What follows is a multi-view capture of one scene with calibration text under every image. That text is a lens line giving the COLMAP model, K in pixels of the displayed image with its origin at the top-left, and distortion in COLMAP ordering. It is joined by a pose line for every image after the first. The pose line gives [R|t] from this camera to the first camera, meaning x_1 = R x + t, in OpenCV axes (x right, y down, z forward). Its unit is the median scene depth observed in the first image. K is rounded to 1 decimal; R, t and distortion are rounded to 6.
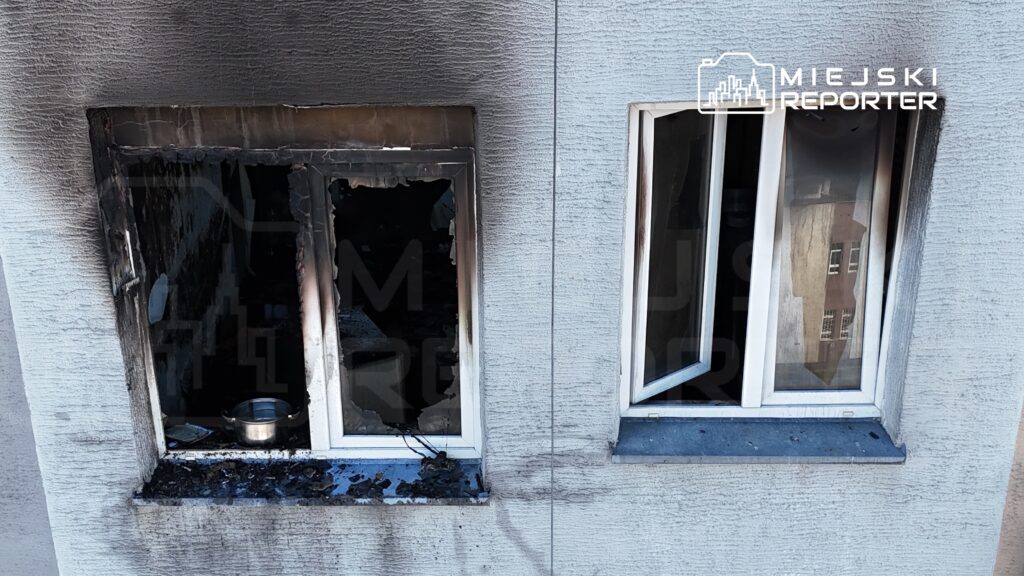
lens RADIAL K [[1202.4, 0, 512.0], [0, 1202.4, 288.0], [0, 0, 1]] dist [0.152491, -0.369608]
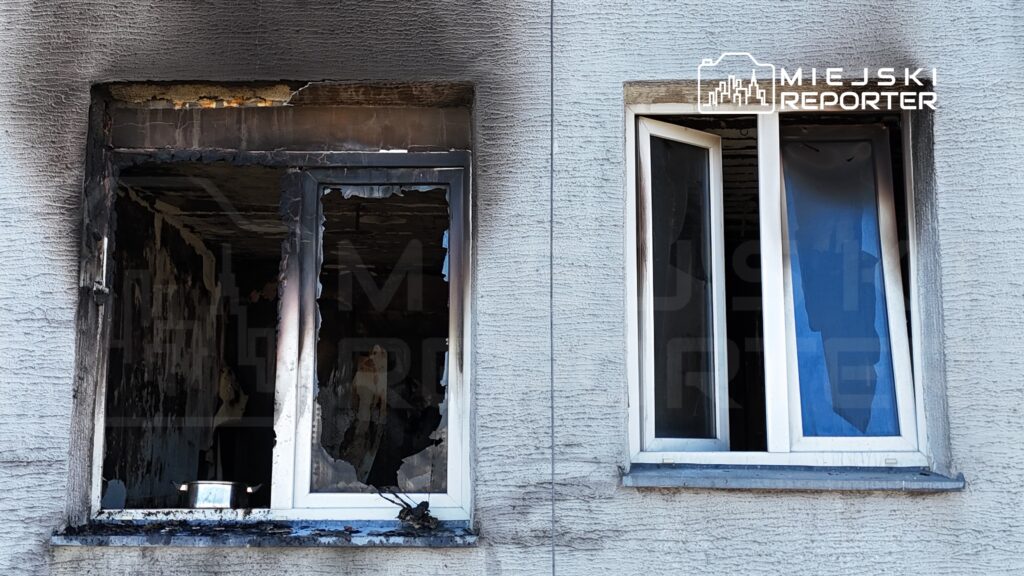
lens RADIAL K [[1202.4, 0, 512.0], [0, 1202.4, 288.0], [0, 0, 1]] dist [0.152491, -0.369608]
pose [[0.999948, 0.009452, 0.003784, -0.000263], [-0.006008, 0.847796, -0.530289, 0.488605], [-0.008220, 0.530239, 0.847809, 0.204692]]
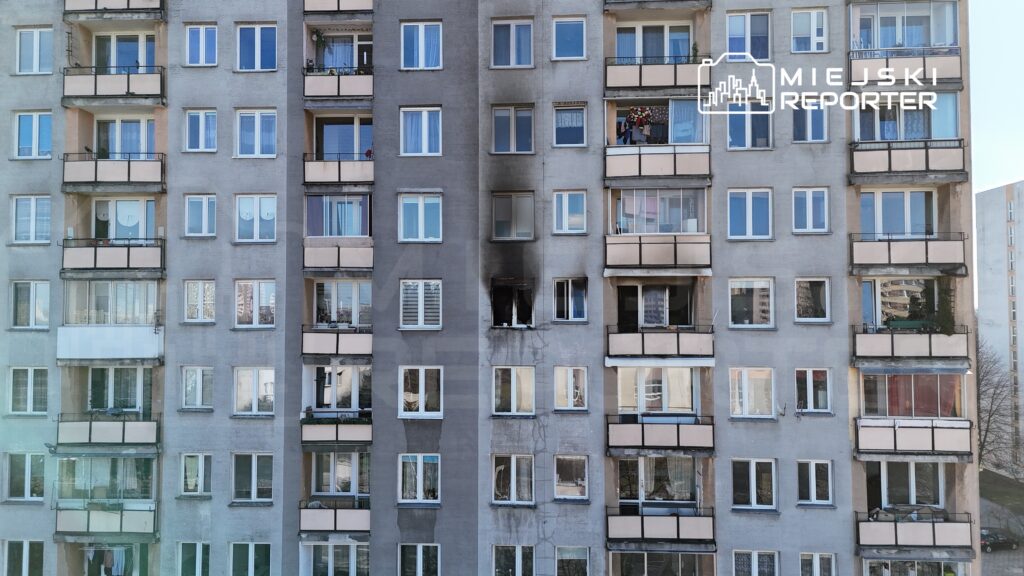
lens RADIAL K [[717.1, 0, 512.0], [0, 717.1, 288.0], [0, 0, 1]] dist [0.057703, -0.055877]
pose [[0.997463, 0.004887, -0.071016, 0.159341], [-0.035905, 0.895978, -0.442644, 2.035536], [0.061466, 0.444071, 0.893881, -3.320281]]
